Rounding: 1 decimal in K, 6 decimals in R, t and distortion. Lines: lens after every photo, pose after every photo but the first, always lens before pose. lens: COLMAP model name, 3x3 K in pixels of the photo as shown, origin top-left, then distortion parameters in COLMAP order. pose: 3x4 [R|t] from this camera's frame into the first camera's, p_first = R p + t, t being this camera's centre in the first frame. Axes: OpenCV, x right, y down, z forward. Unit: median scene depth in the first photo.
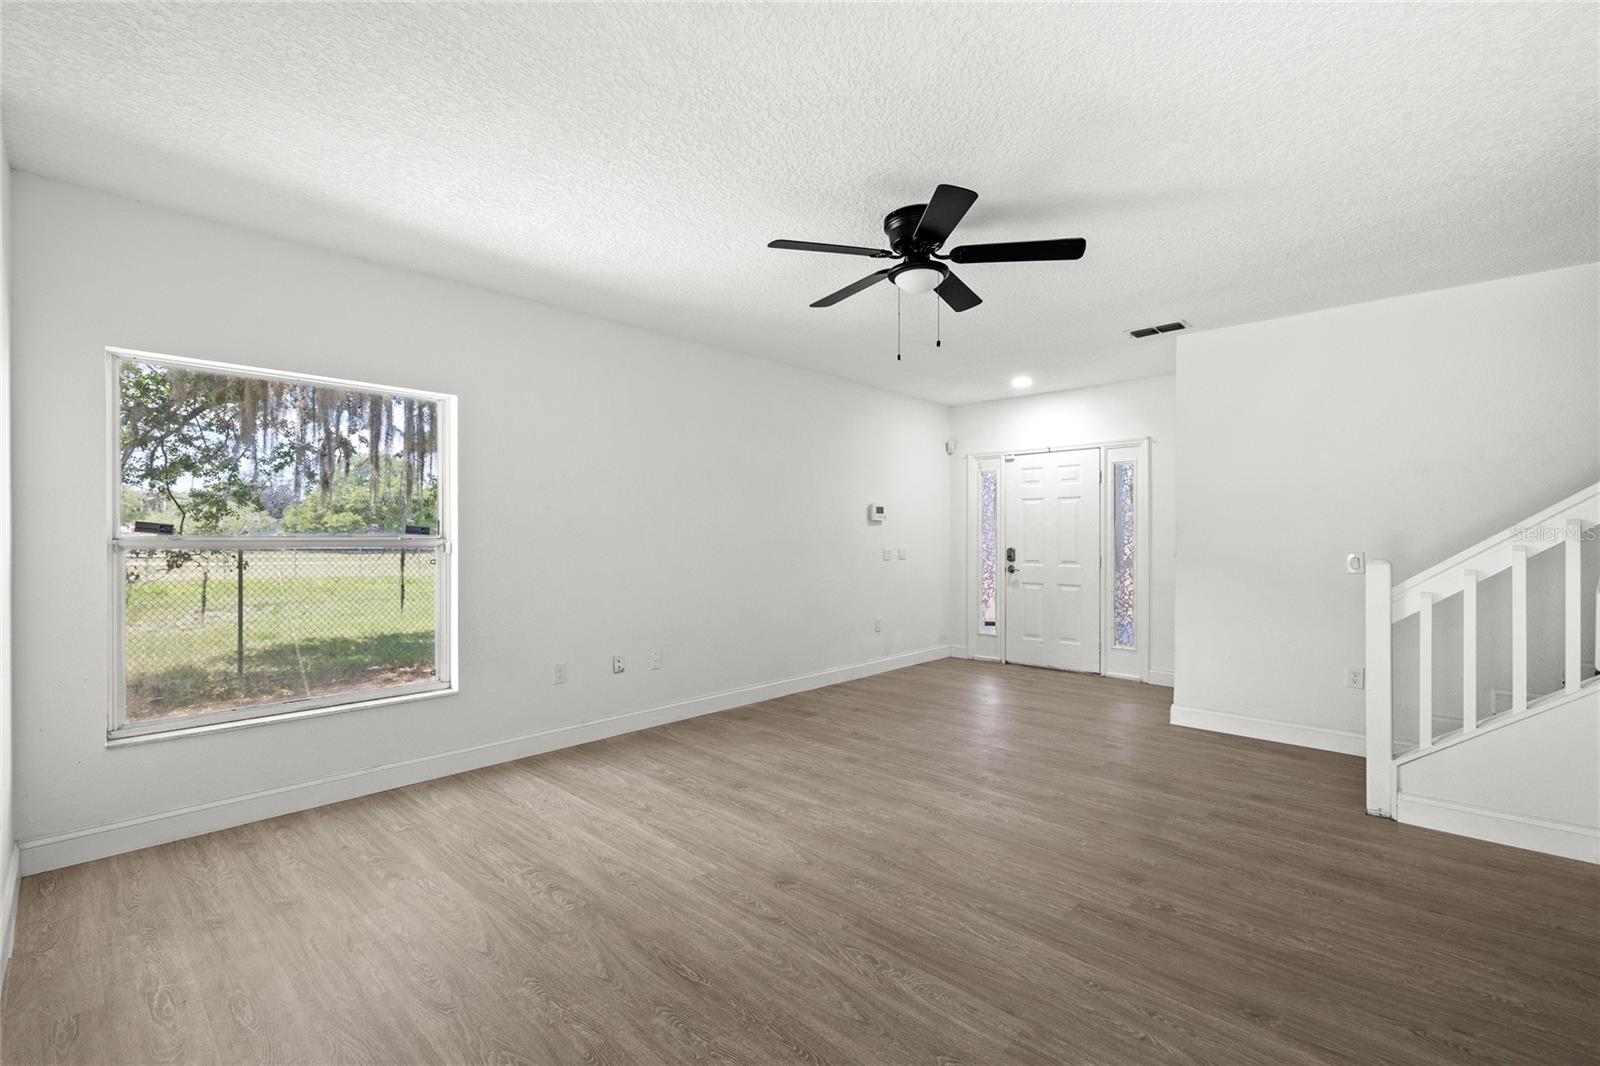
lens RADIAL K [[682.7, 0, 791.7], [0, 682.7, 525.8], [0, 0, 1]] dist [0.001490, 0.000119]
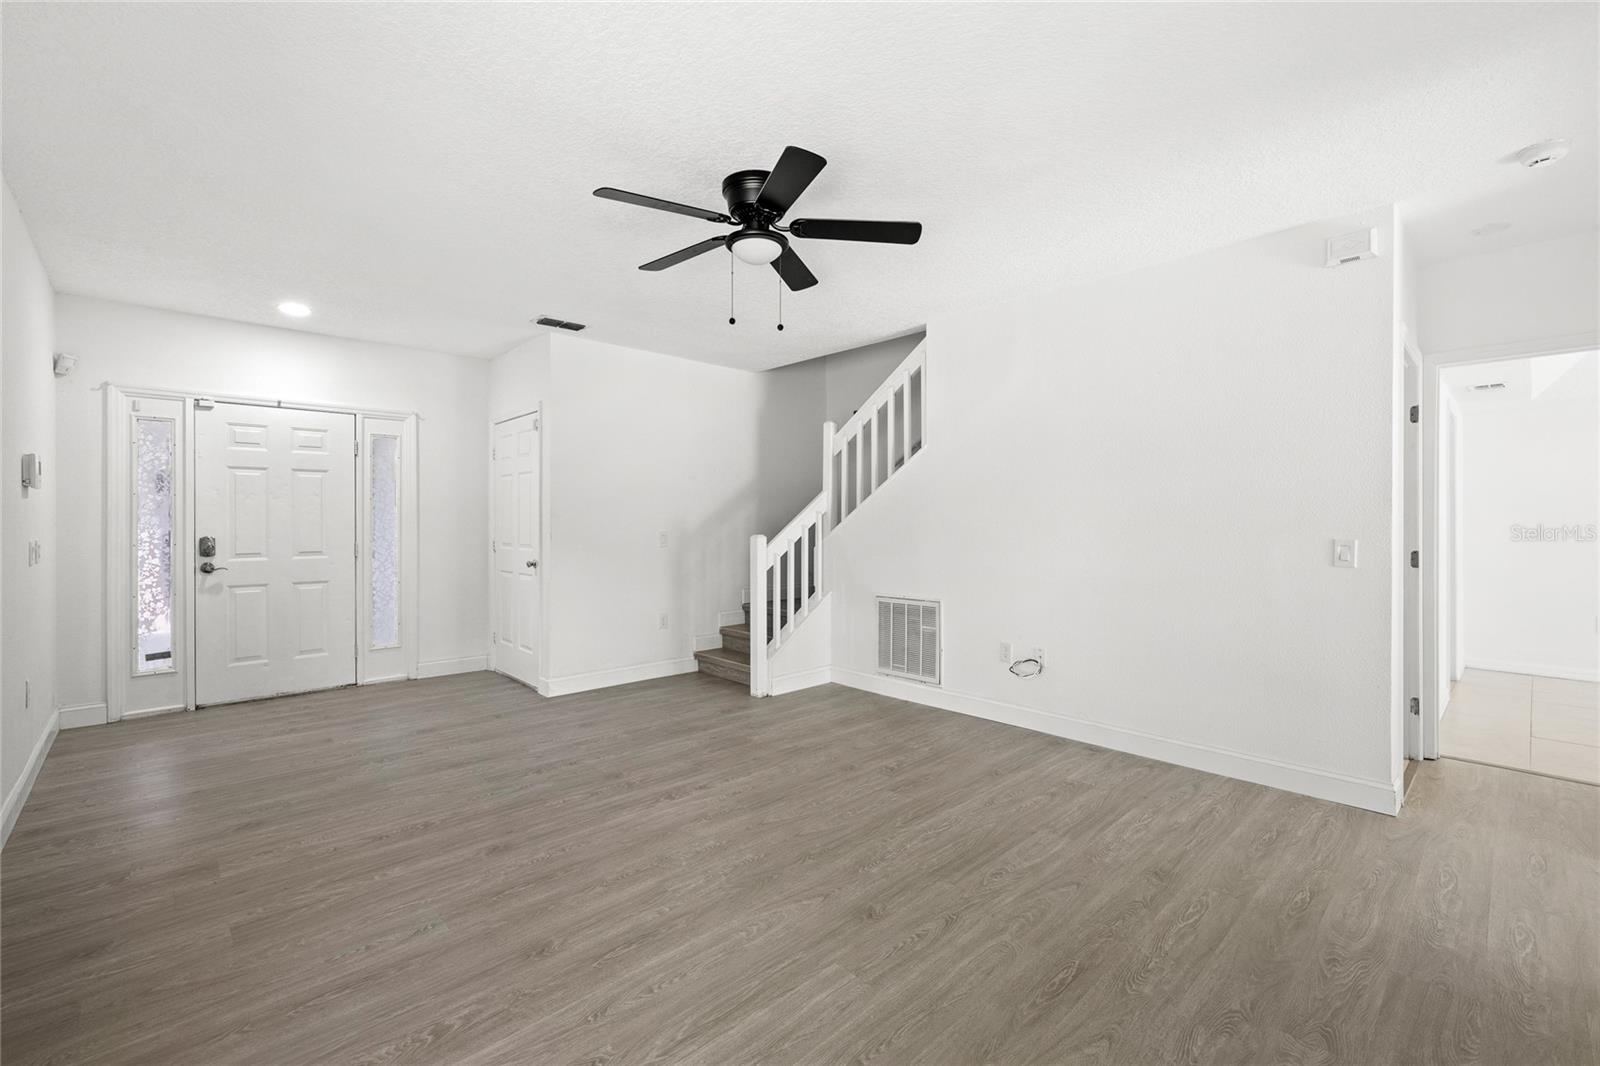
lens RADIAL K [[682.7, 0, 791.7], [0, 682.7, 525.8], [0, 0, 1]] dist [0.001490, 0.000119]
pose [[0.063536, -0.006842, 0.997956, -0.662317], [-0.015130, 0.999855, 0.007818, 0.014677], [-0.997865, -0.015595, 0.063424, 0.785190]]
